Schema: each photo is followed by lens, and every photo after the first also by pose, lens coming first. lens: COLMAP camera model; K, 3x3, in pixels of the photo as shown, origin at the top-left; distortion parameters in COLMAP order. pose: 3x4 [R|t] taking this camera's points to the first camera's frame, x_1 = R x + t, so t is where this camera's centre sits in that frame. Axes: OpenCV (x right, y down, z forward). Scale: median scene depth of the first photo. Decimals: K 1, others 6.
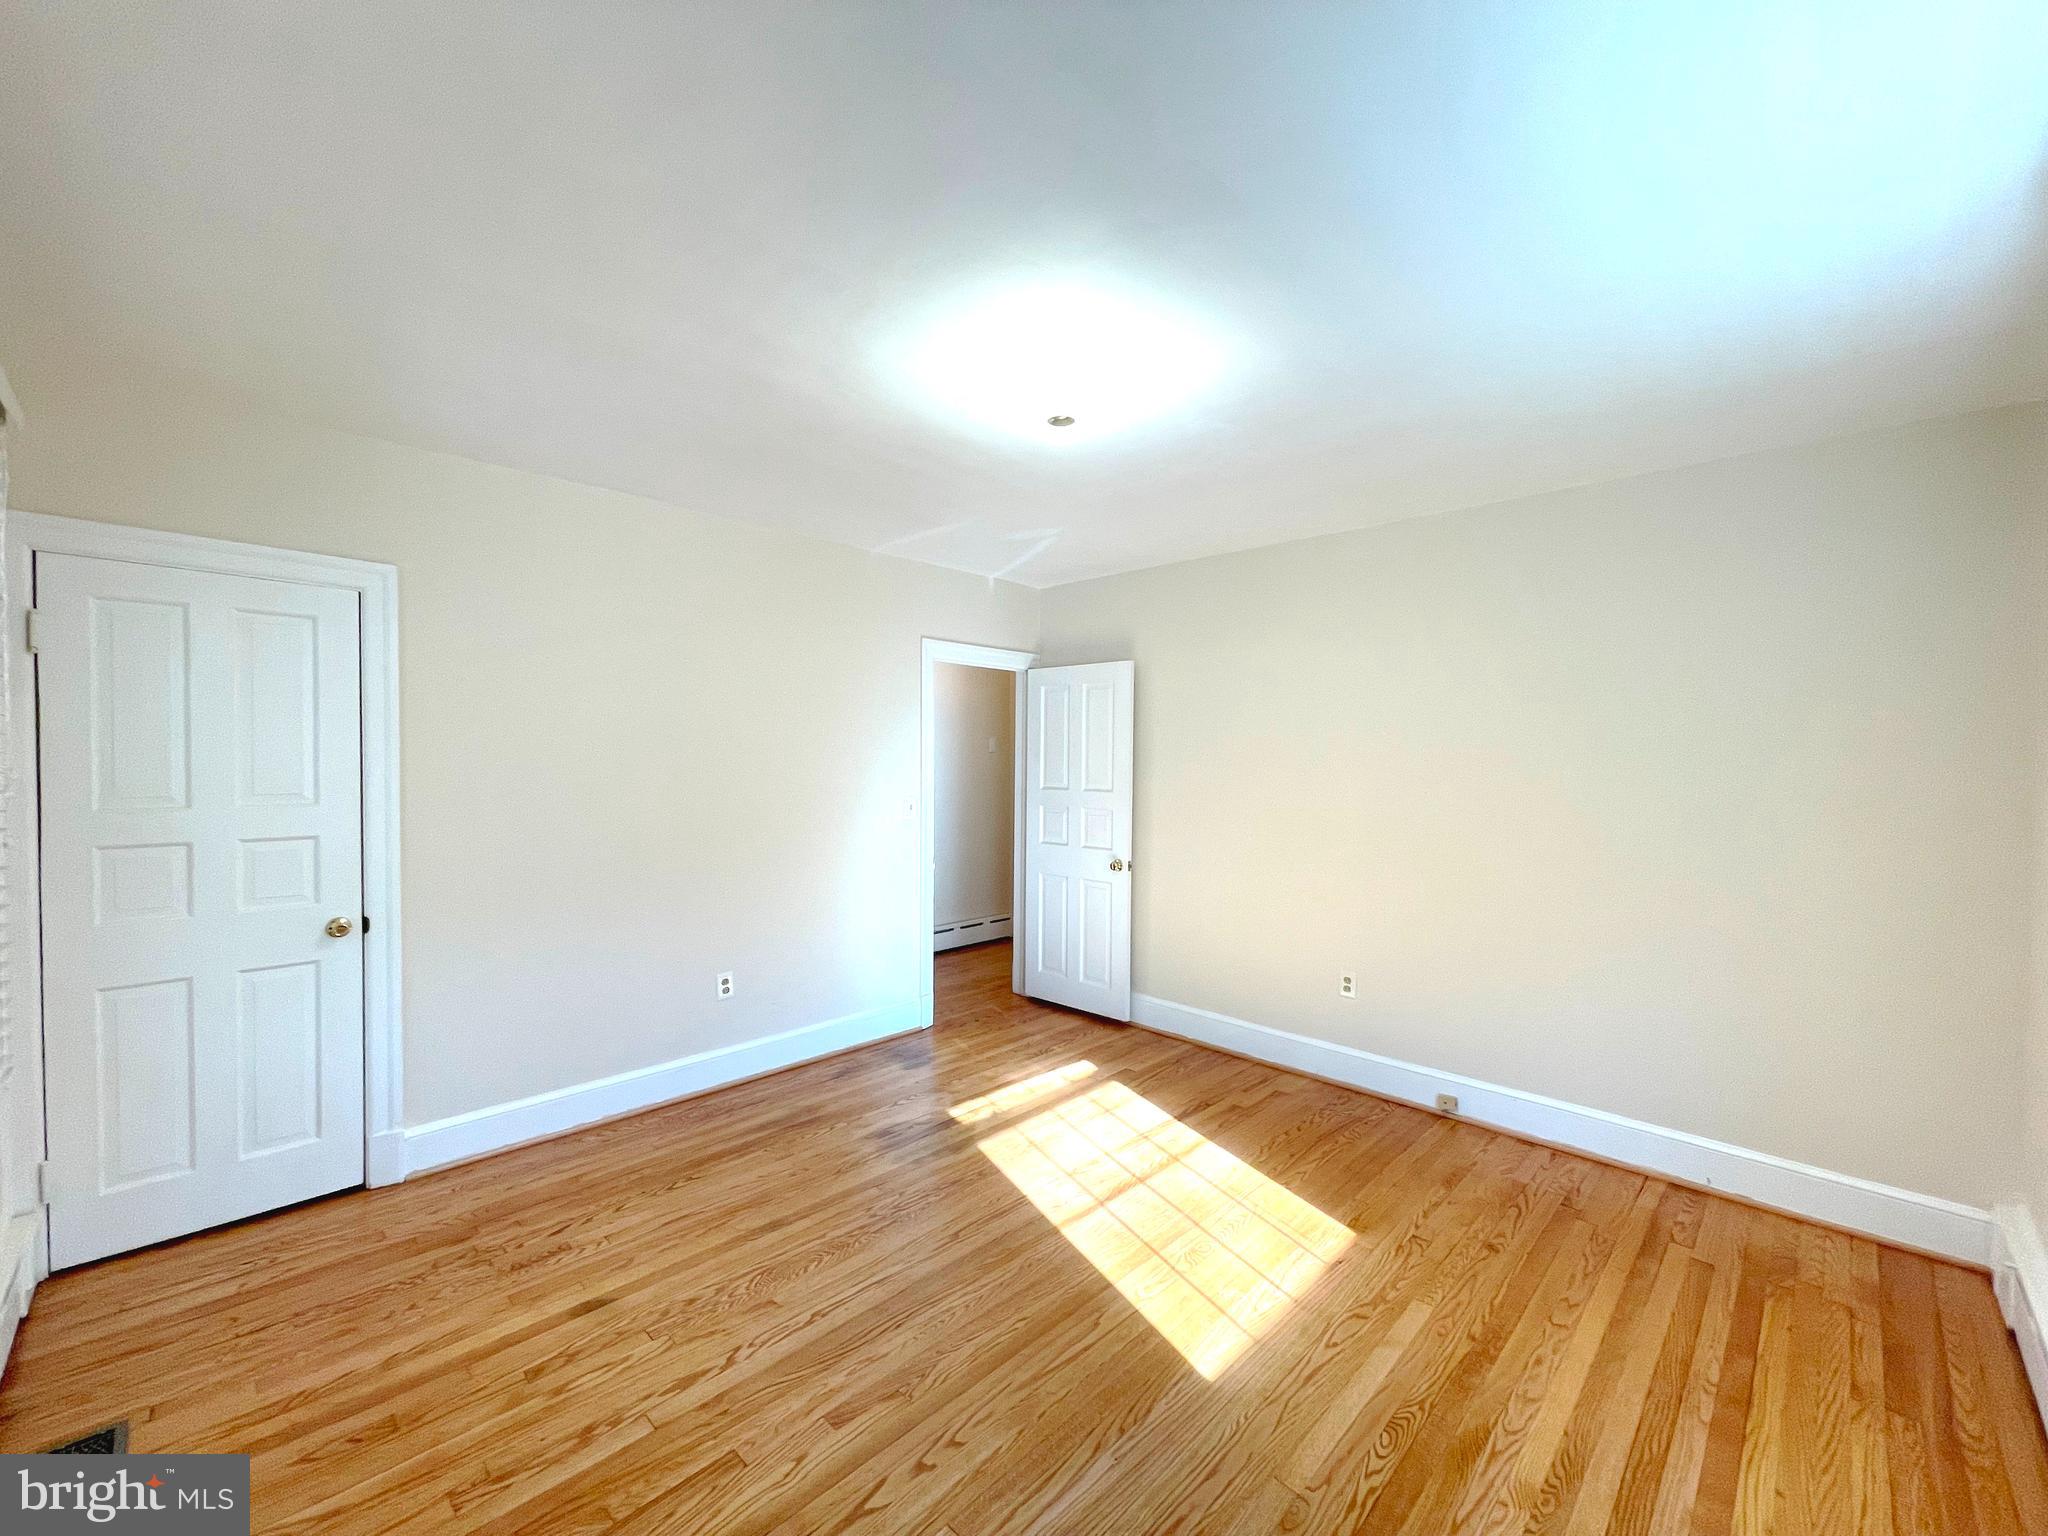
lens RADIAL K [[830.7, 0, 1011.1], [0, 830.7, 768.1], [0, 0, 1]] dist [-0.000826, -0.000726]
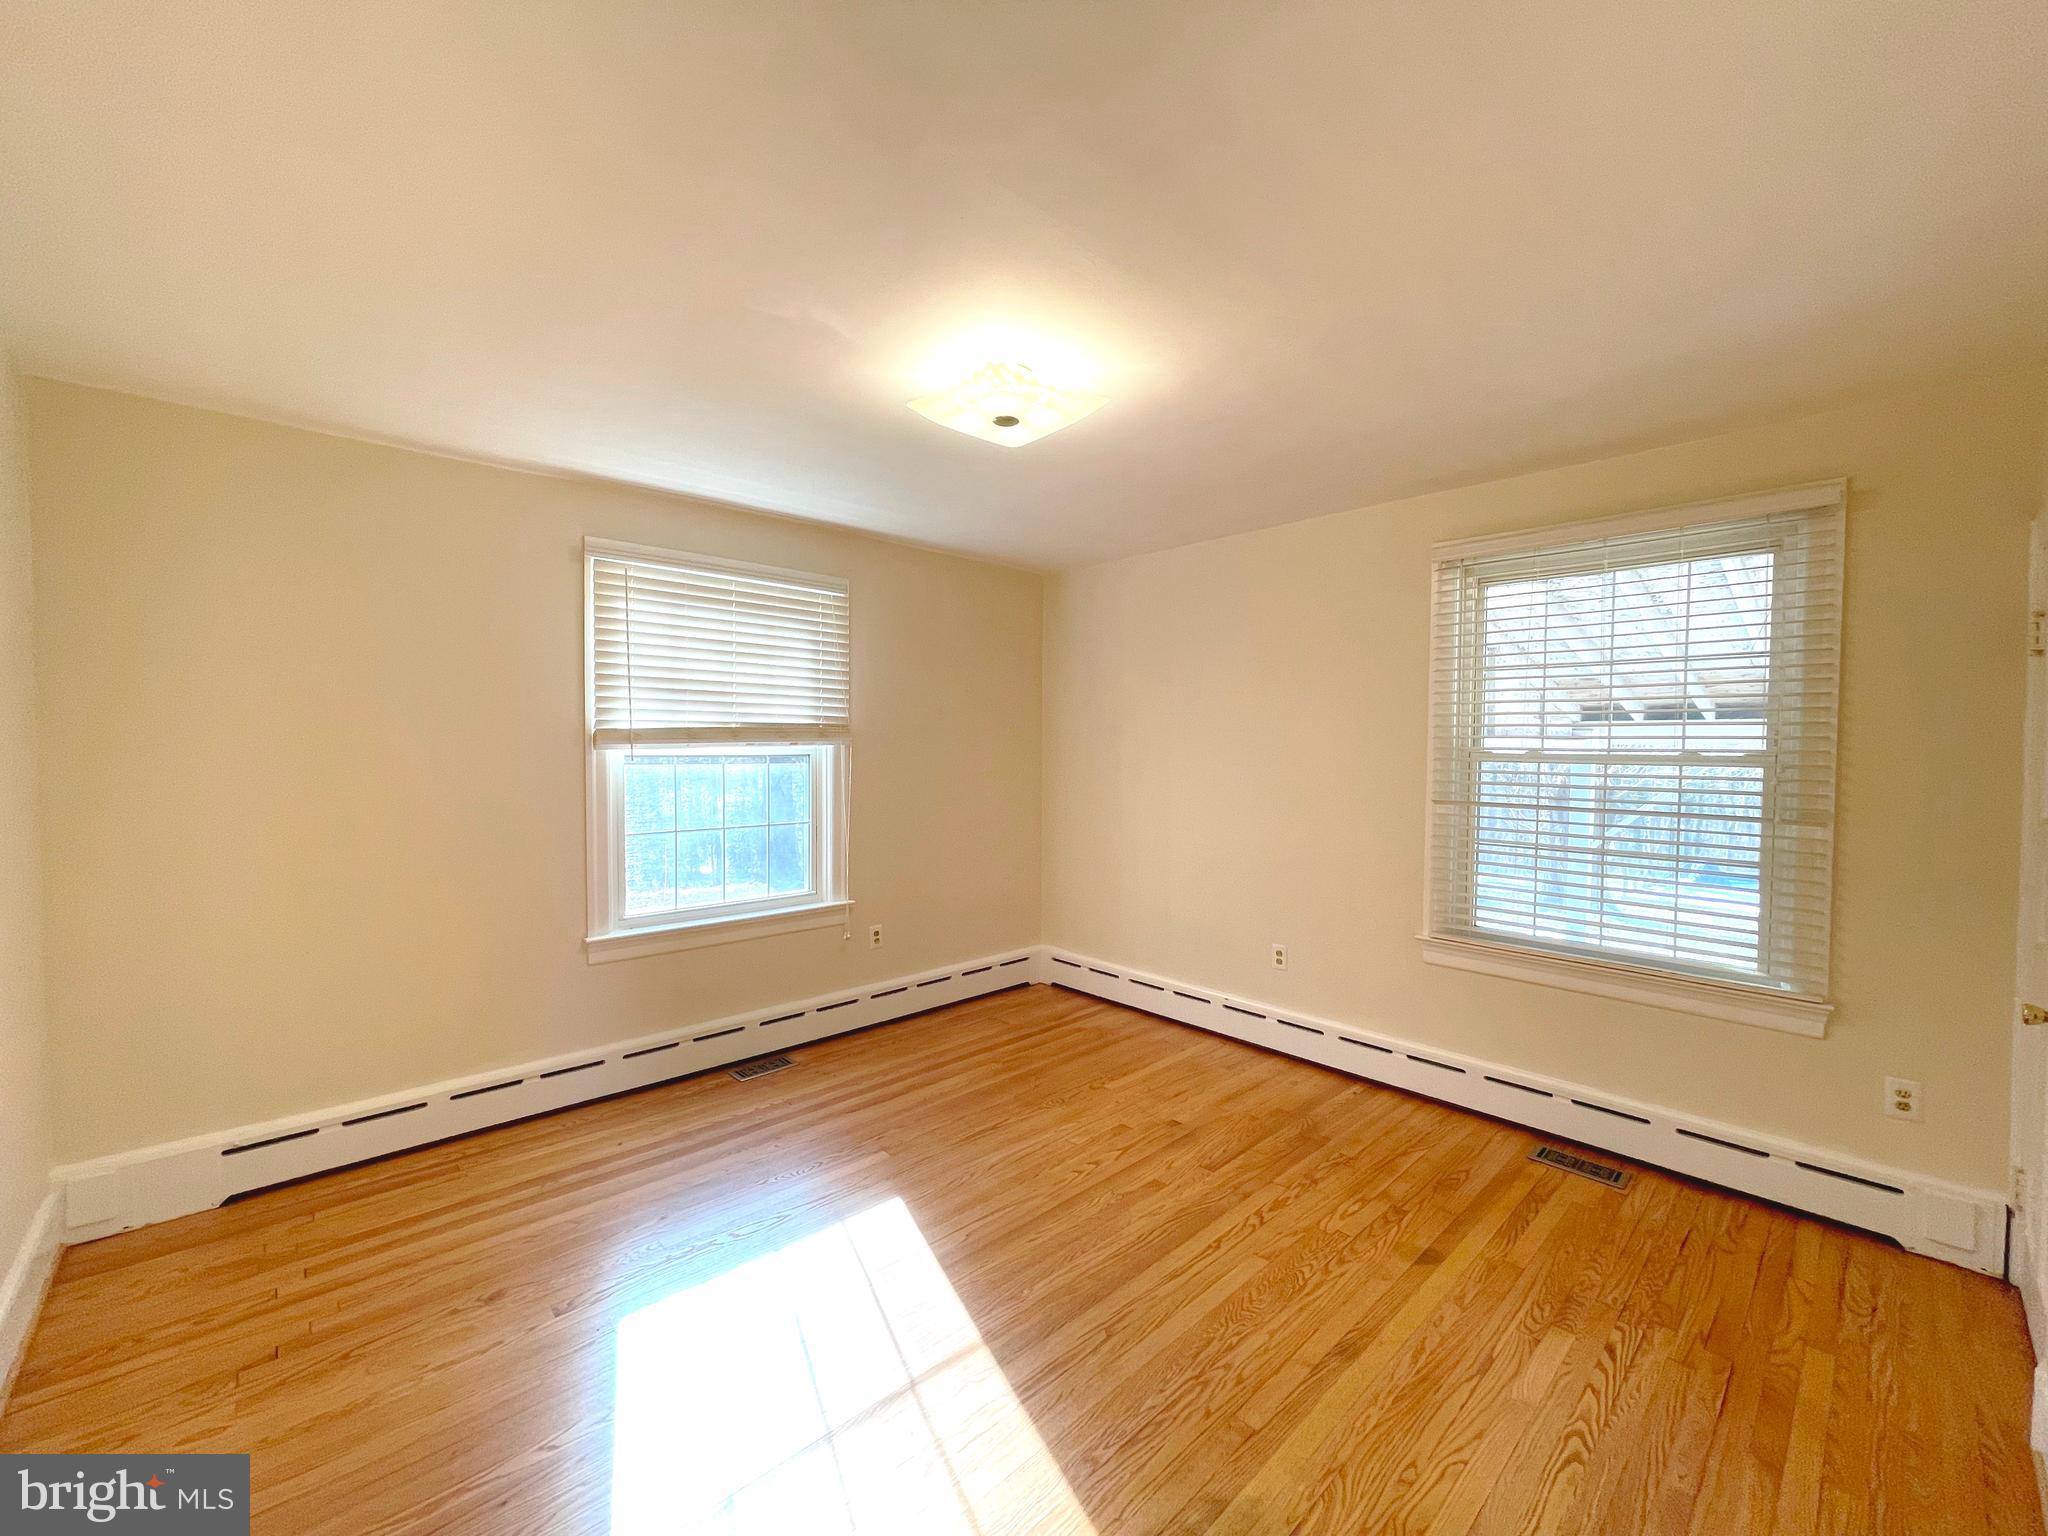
lens RADIAL K [[839.7, 0, 1027.0], [0, 839.7, 775.3], [0, 0, 1]] dist [-0.000976, 0.002626]
pose [[-0.999714, -0.016805, 0.017007, 0.013667], [-0.015895, 0.998504, 0.052320, -0.033278], [-0.017861, 0.052034, -0.998486, 2.140273]]
